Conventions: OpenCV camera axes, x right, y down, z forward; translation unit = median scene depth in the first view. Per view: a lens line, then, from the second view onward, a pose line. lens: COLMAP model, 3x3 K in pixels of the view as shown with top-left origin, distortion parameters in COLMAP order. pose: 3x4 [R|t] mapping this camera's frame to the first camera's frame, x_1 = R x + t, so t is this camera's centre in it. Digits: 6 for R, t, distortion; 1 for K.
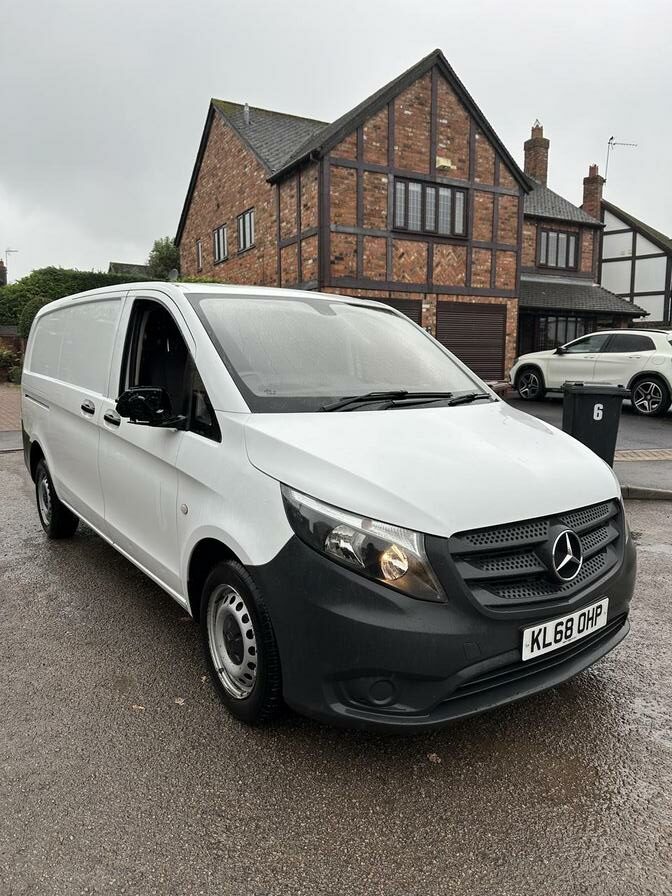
lens RADIAL K [[633.7, 0, 342.6], [0, 633.7, 447.1], [0, 0, 1]] dist [0.018376, -0.034789]
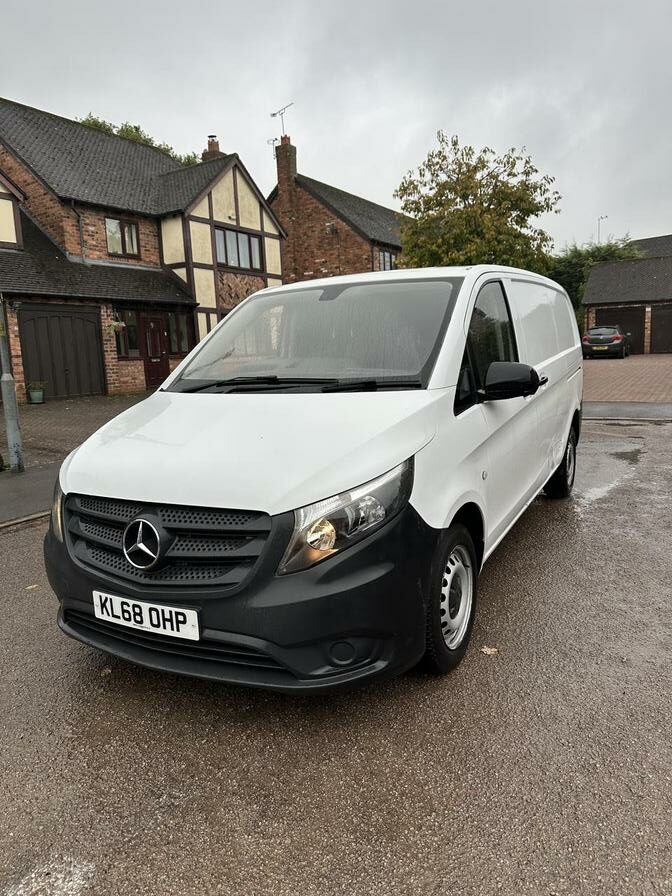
lens RADIAL K [[633.7, 0, 330.6], [0, 633.7, 448.7], [0, 0, 1]] dist [0.018376, -0.034789]
pose [[0.416111, 0.116742, -0.901789, 1.337774], [-0.071255, 0.992861, 0.095653, -0.095290], [0.906518, 0.024455, 0.421459, 0.822164]]
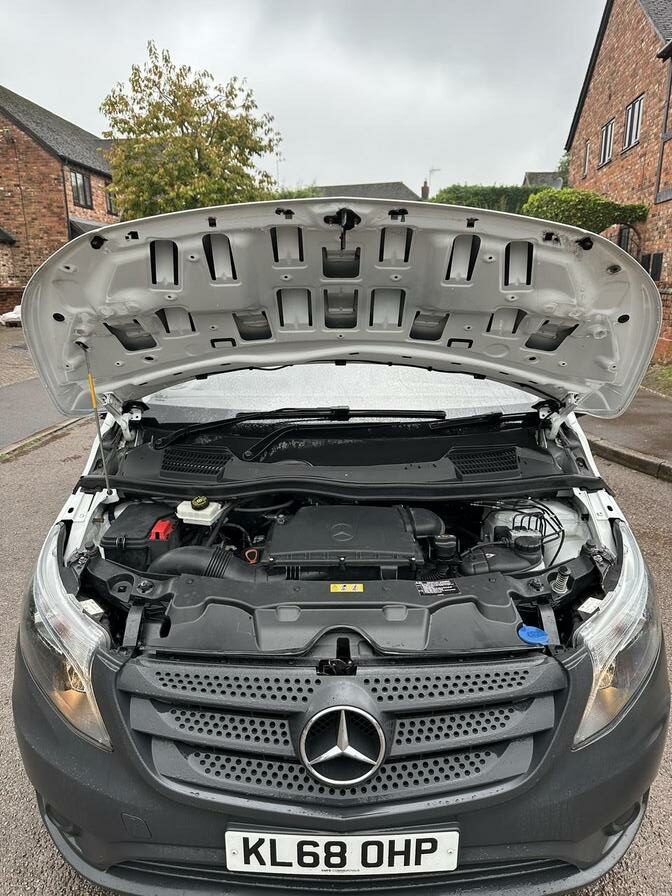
lens RADIAL K [[633.7, 0, 337.1], [0, 633.7, 451.0], [0, 0, 1]] dist [0.018376, -0.034789]
pose [[0.796507, 0.150920, -0.585491, 0.641105], [-0.068610, 0.984653, 0.160473, -0.192510], [0.600723, -0.087647, 0.794638, 0.532566]]
